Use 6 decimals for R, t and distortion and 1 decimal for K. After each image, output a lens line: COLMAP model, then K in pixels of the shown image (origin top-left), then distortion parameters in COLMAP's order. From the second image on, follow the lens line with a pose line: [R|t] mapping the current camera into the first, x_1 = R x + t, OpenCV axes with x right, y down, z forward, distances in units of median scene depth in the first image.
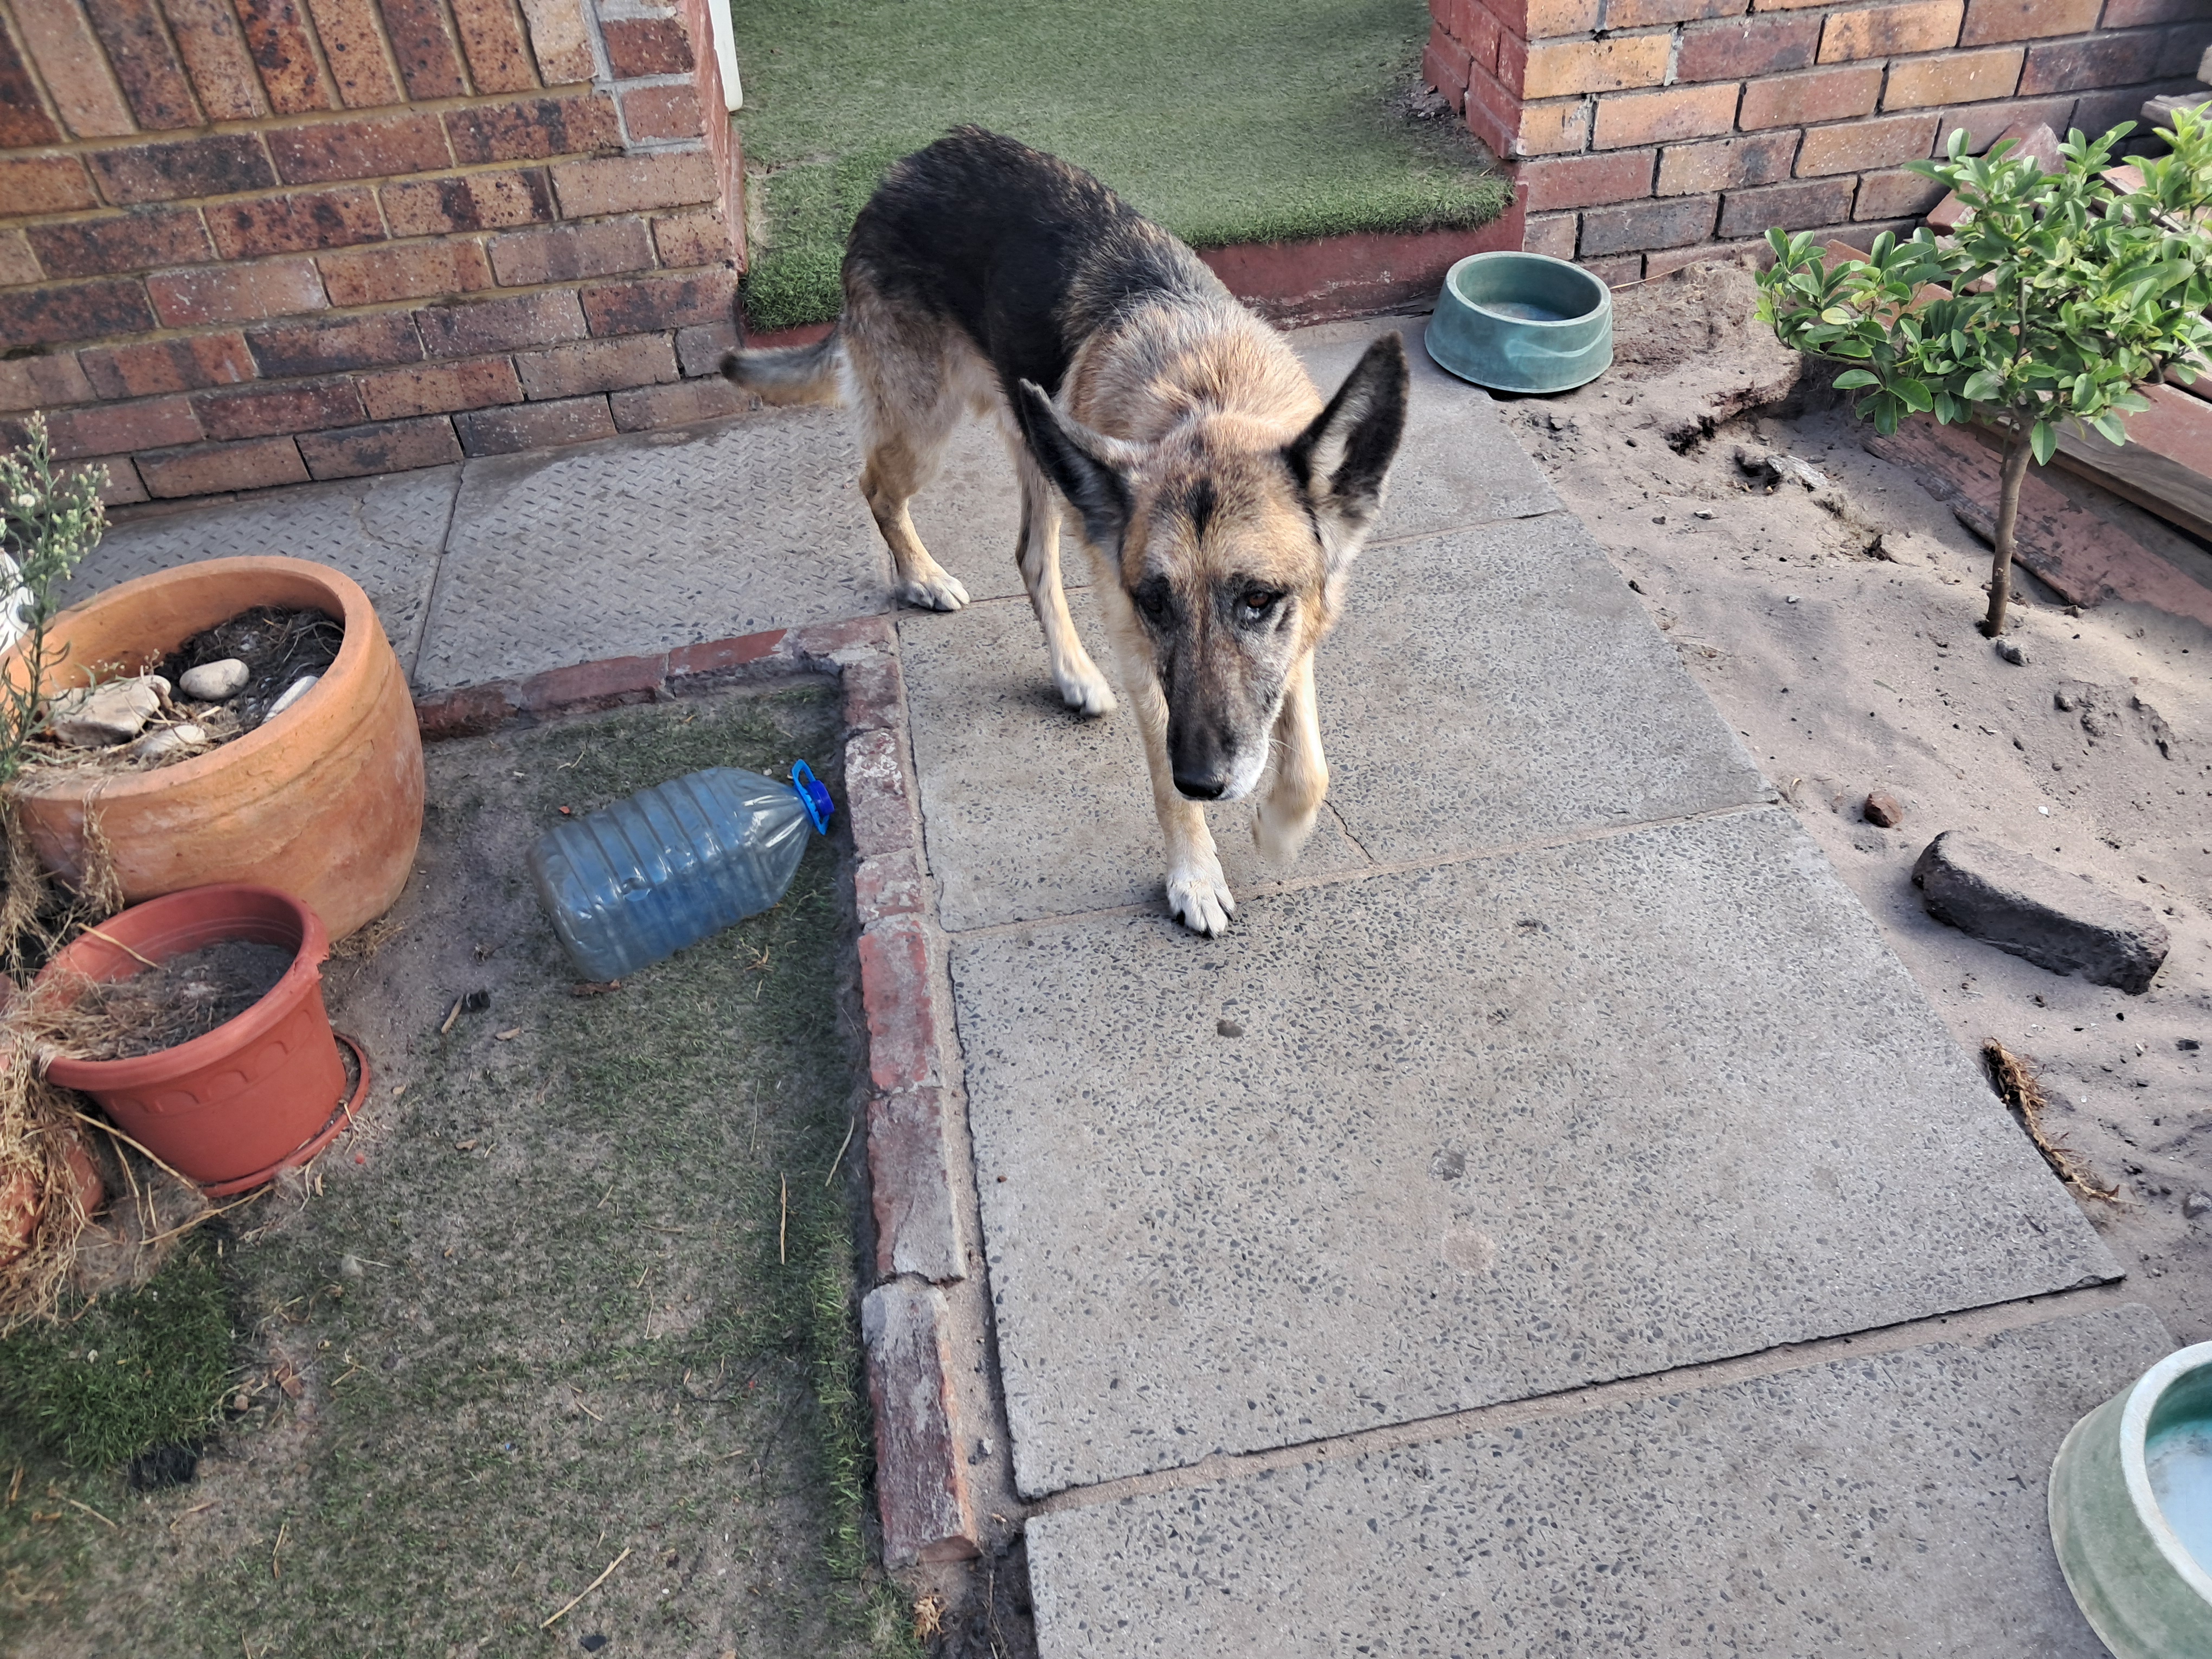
lens RADIAL K [[1750.4, 0, 1221.5], [0, 1750.4, 822.1], [0, 0, 1]] dist [-0.010374, 0.004618]
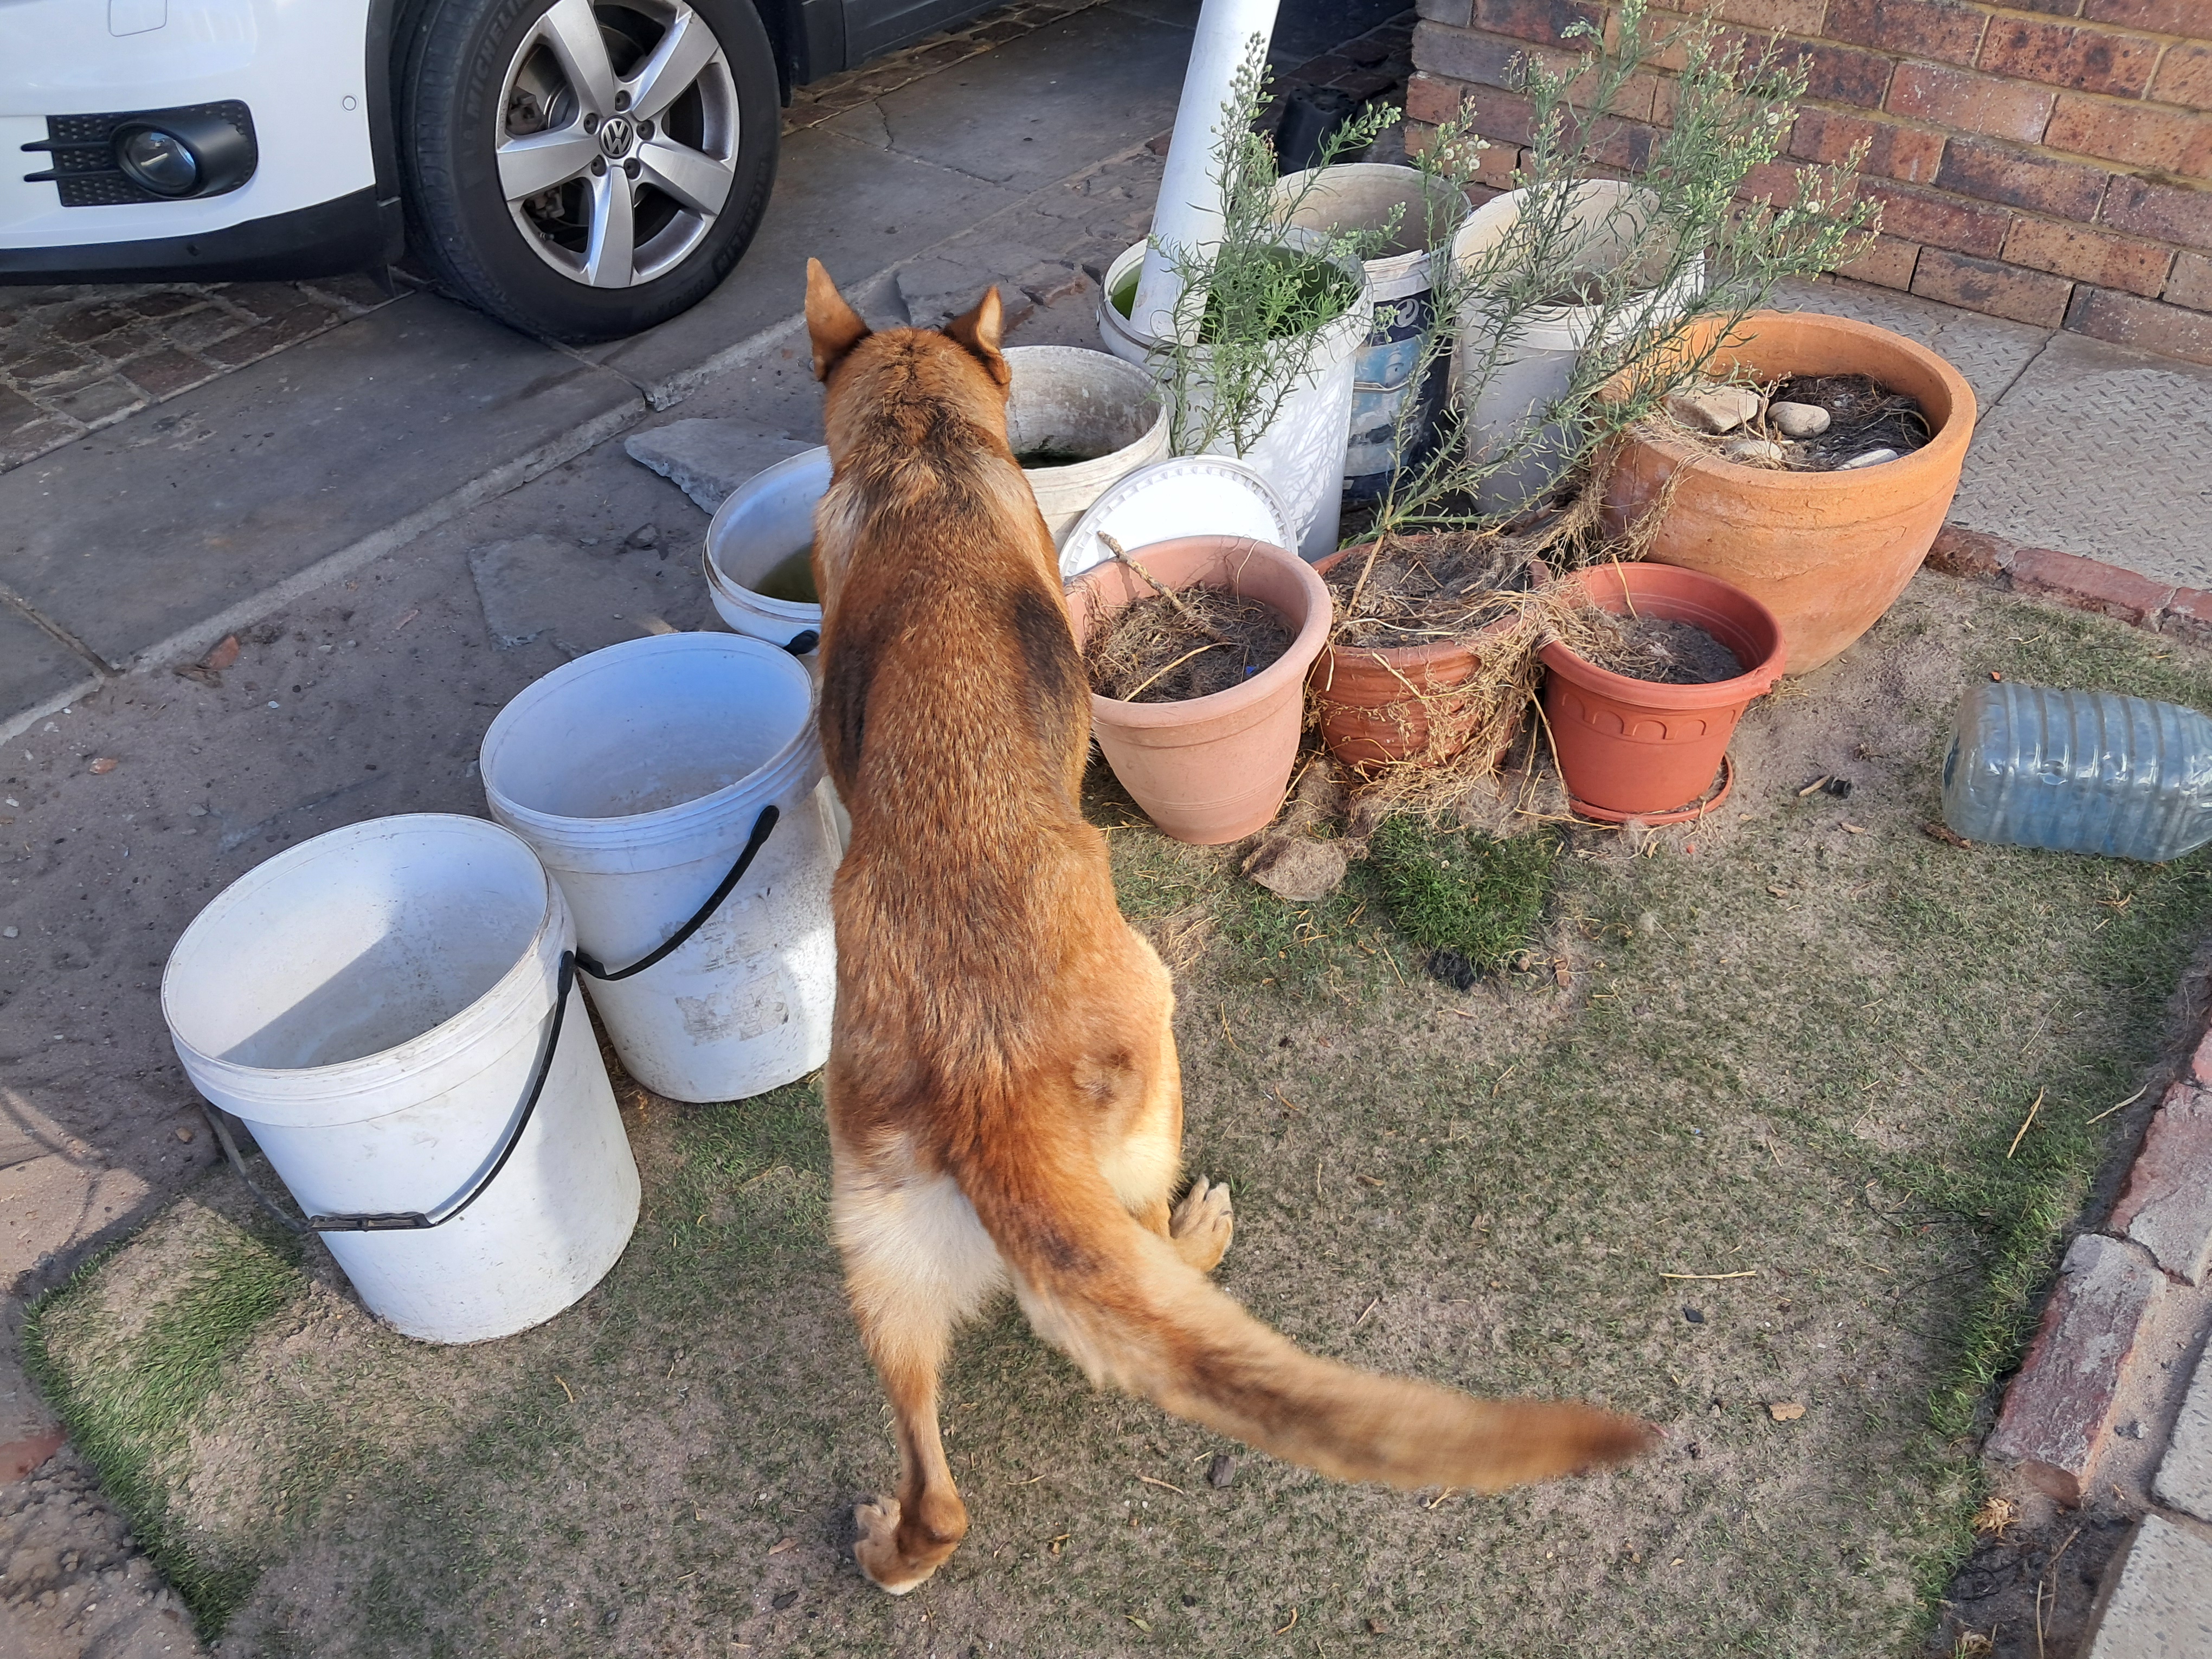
lens RADIAL K [[1800.4, 0, 1106.6], [0, 1800.4, 827.2], [0, 0, 1]] dist [0.010544, -0.037060]
pose [[0.642938, 0.526268, -0.556482, -0.105767], [-0.496411, 0.839617, 0.220497, 0.119278], [0.583273, 0.134478, 0.801067, -0.153420]]
